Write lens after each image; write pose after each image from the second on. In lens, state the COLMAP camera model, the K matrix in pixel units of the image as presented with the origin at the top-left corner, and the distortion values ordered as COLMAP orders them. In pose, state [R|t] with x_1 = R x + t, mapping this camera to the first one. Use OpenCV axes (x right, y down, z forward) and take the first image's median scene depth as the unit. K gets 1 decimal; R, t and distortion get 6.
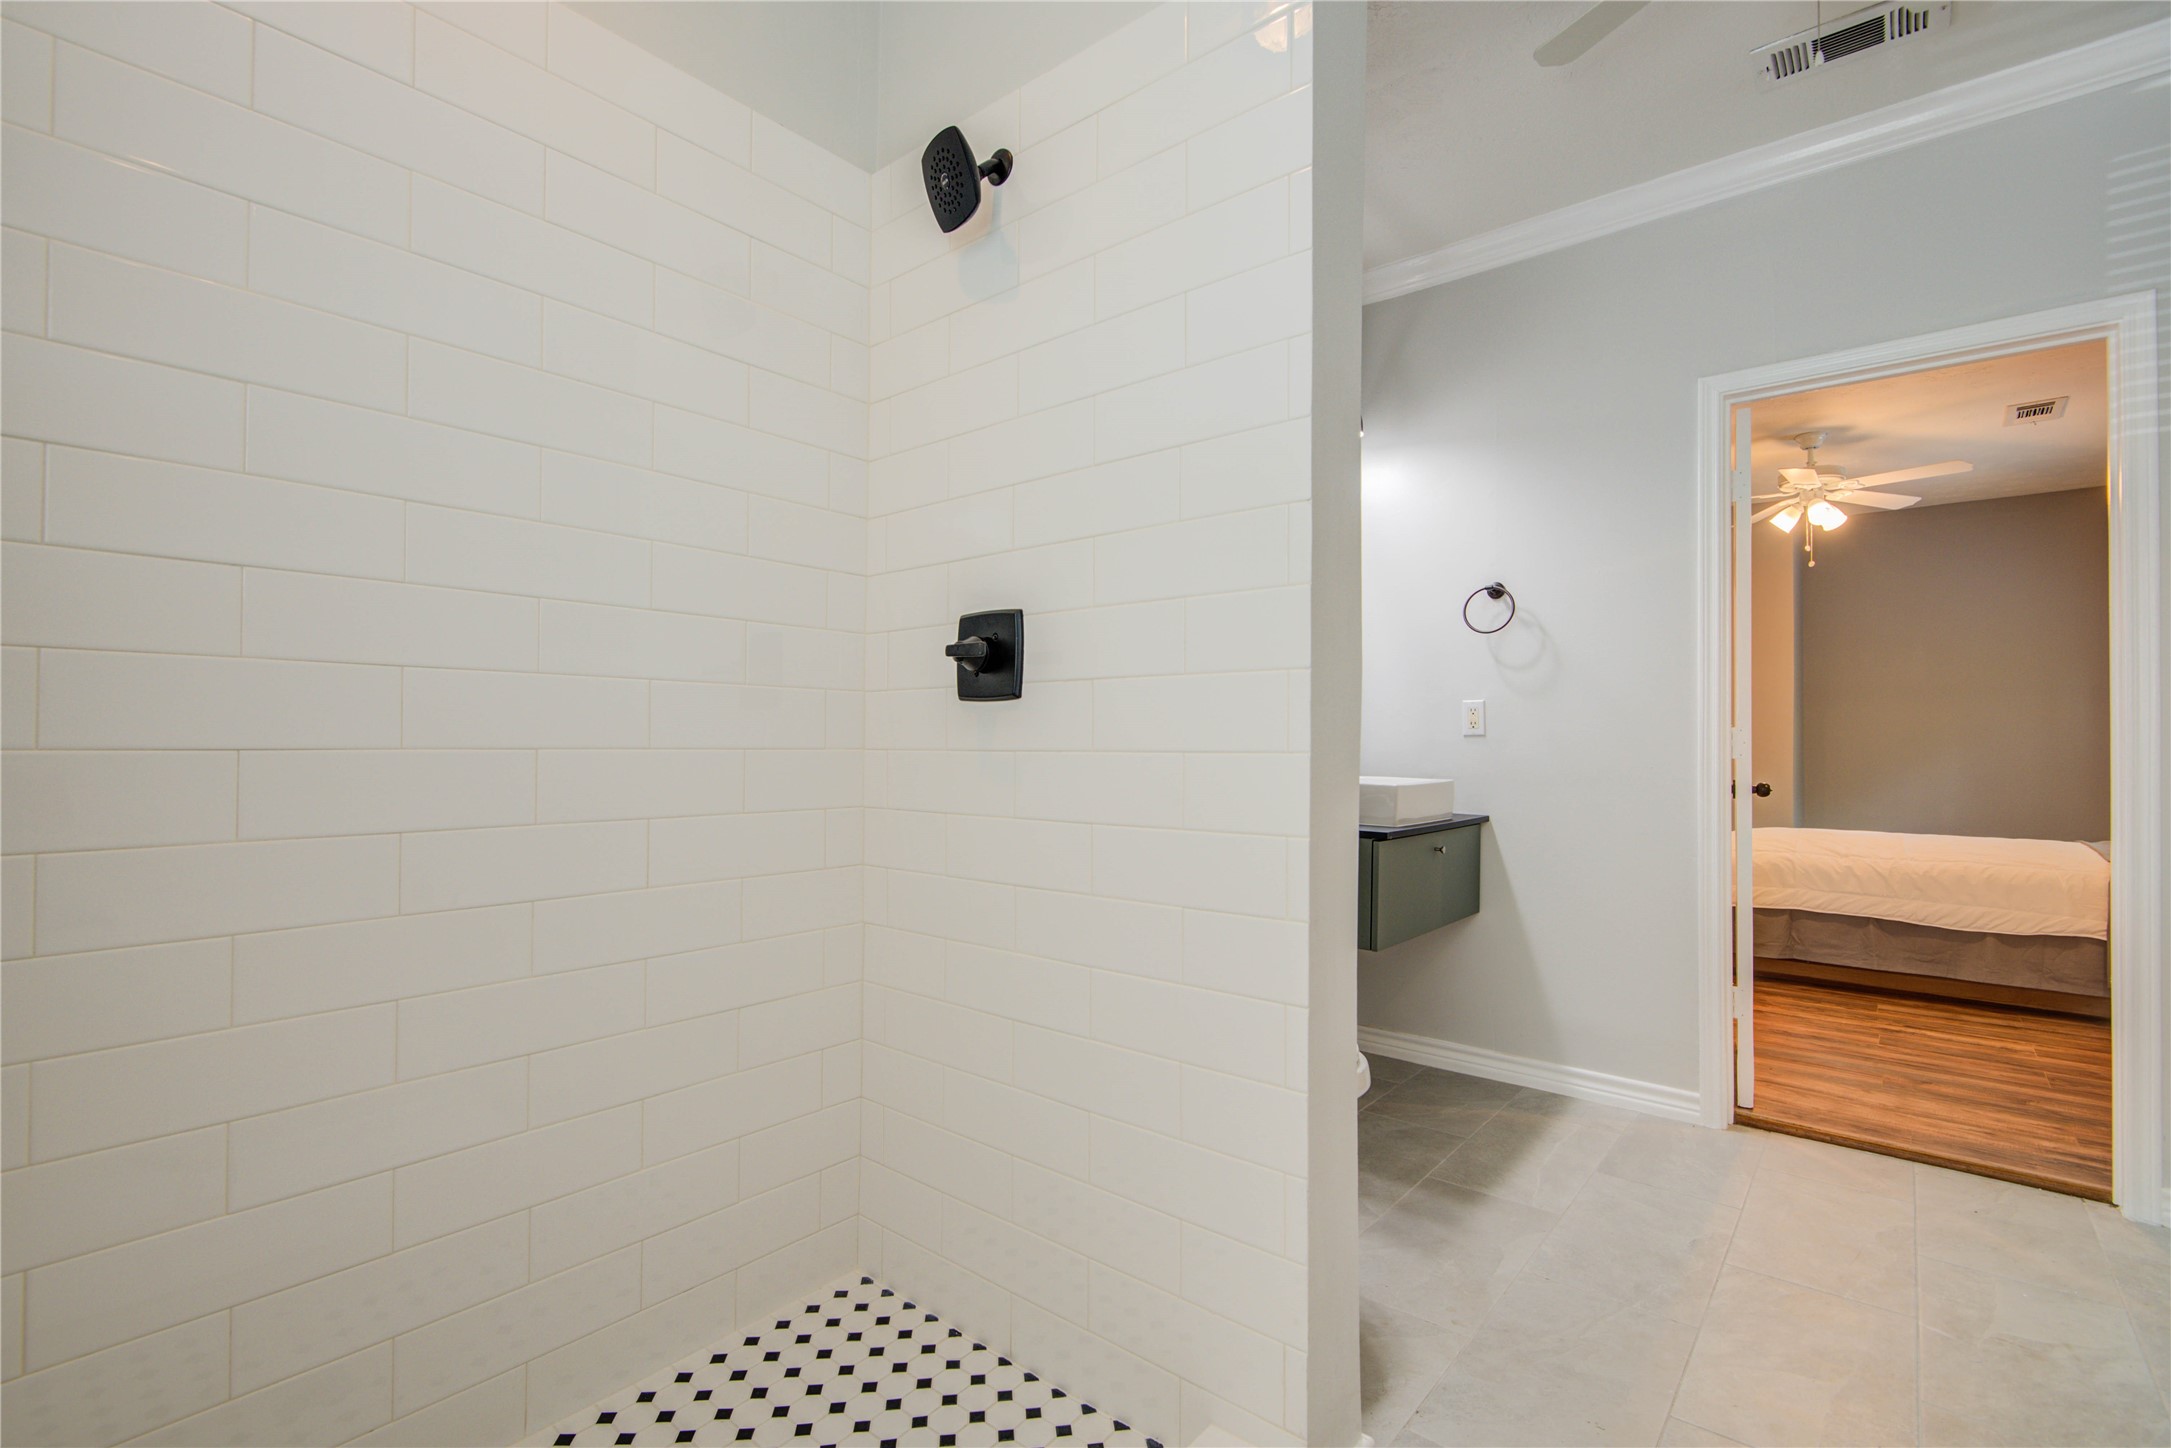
lens RADIAL K [[988.1, 0, 1074.6], [0, 988.1, 728.6], [0, 0, 1]] dist [0.004539, -0.001768]
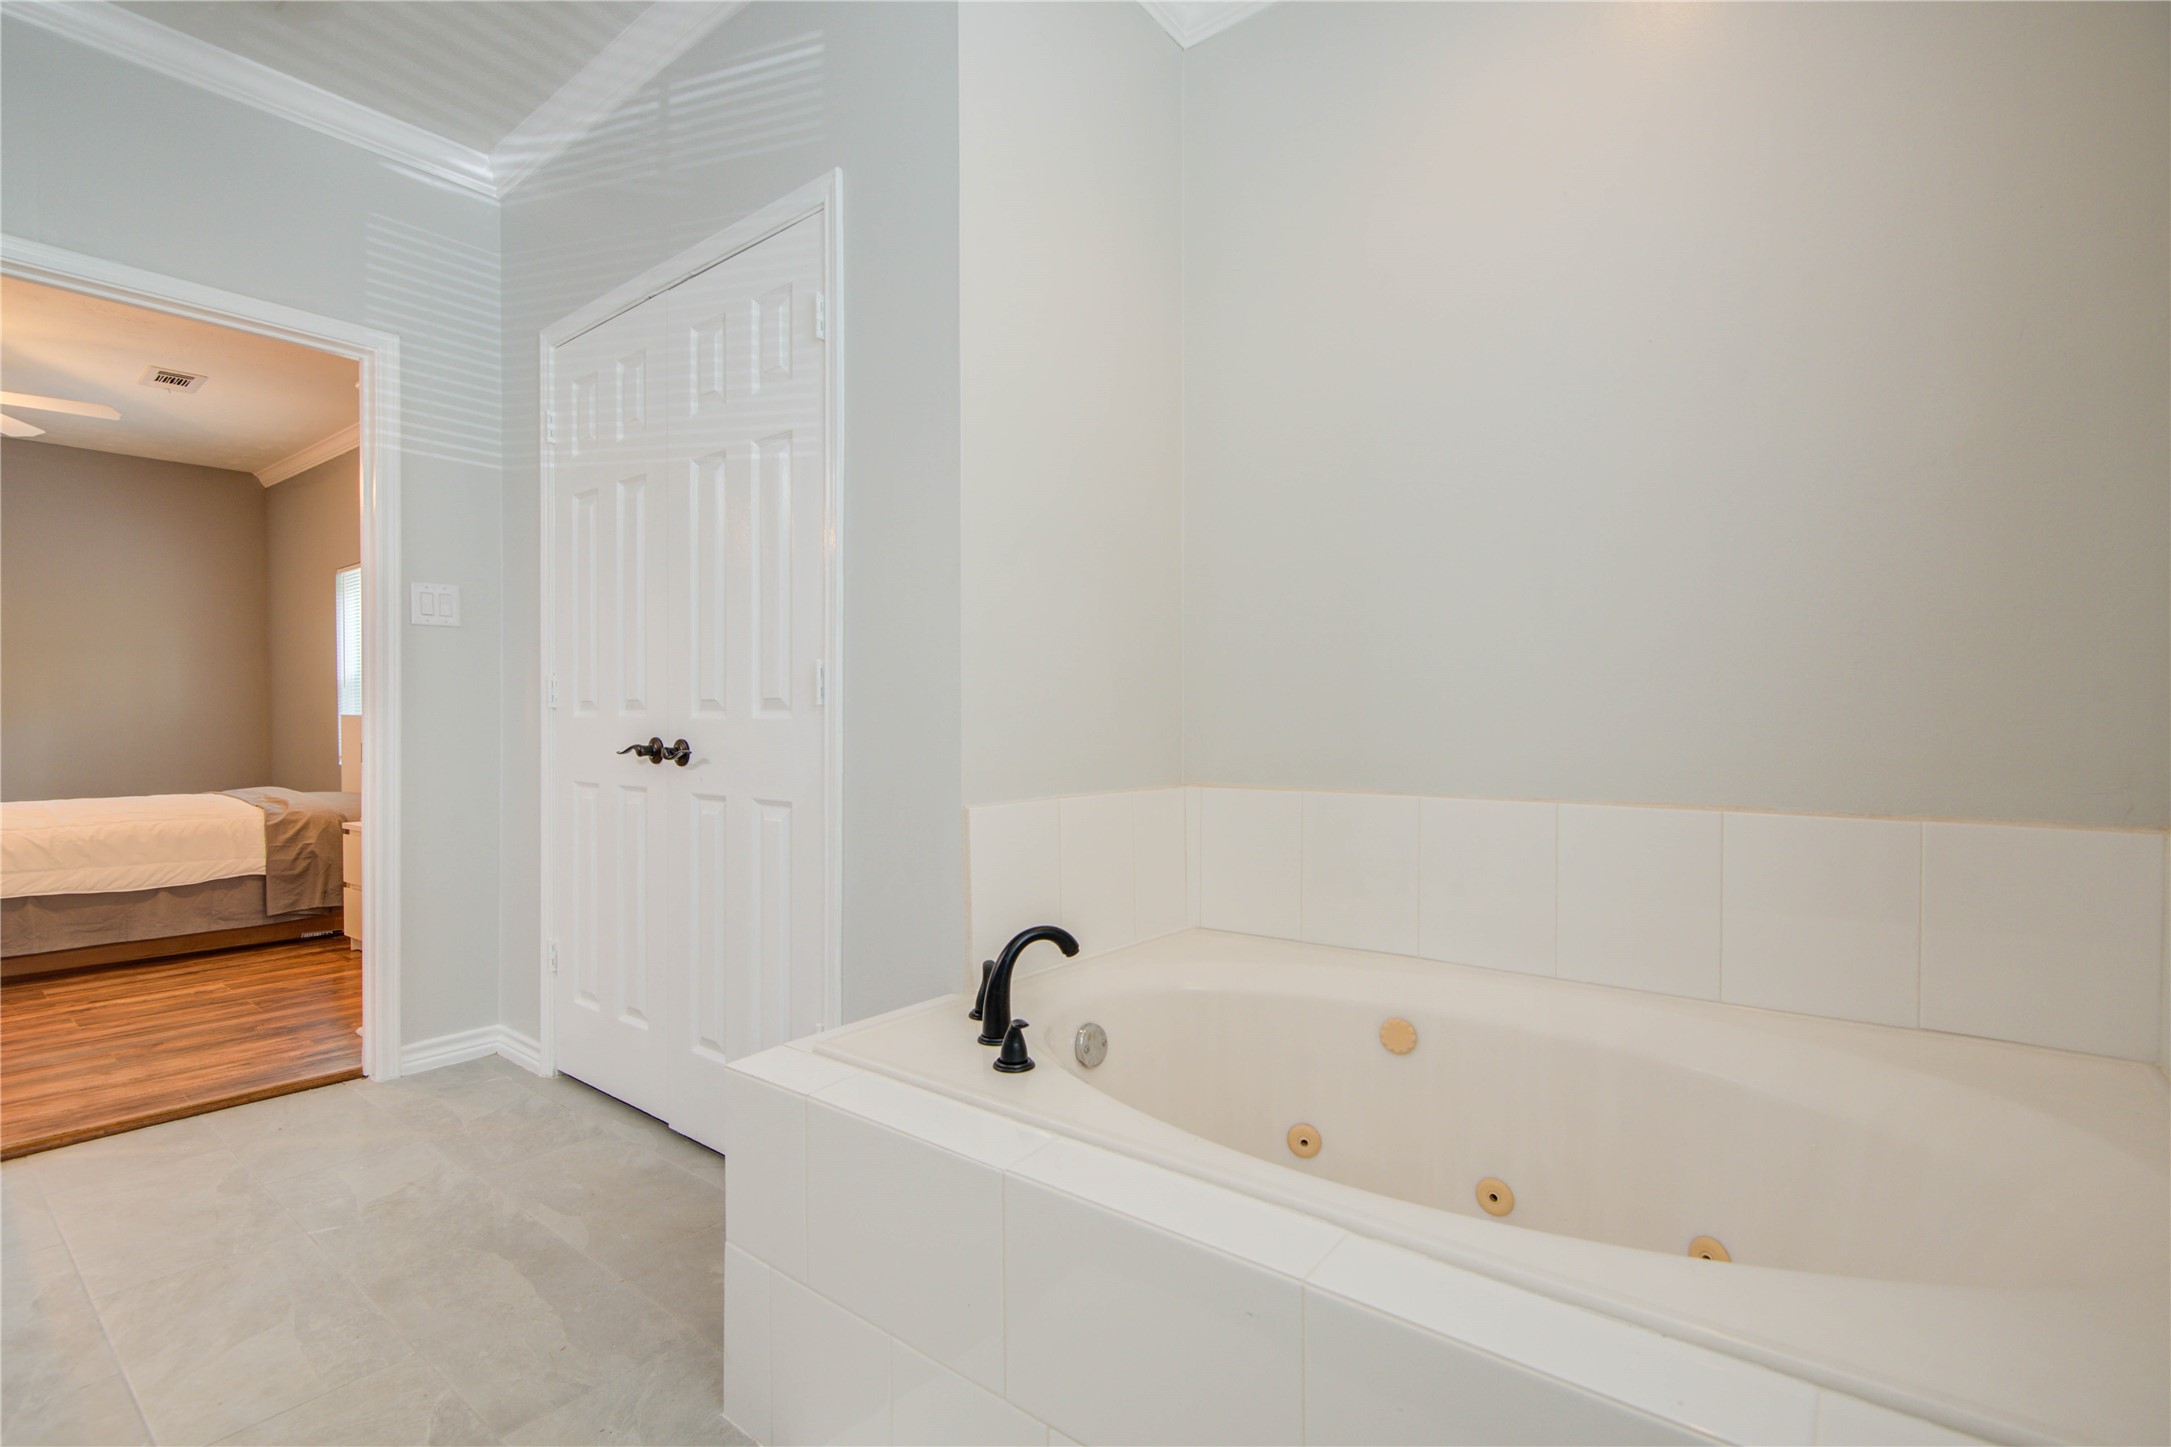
lens RADIAL K [[988.1, 0, 1075.2], [0, 988.1, 721.3], [0, 0, 1]] dist [0.004539, -0.001768]
pose [[-0.003015, -0.013433, 0.999905, -0.130301], [-0.017523, 0.999757, 0.013379, 0.009078], [-0.999842, -0.017481, -0.003250, 0.108210]]
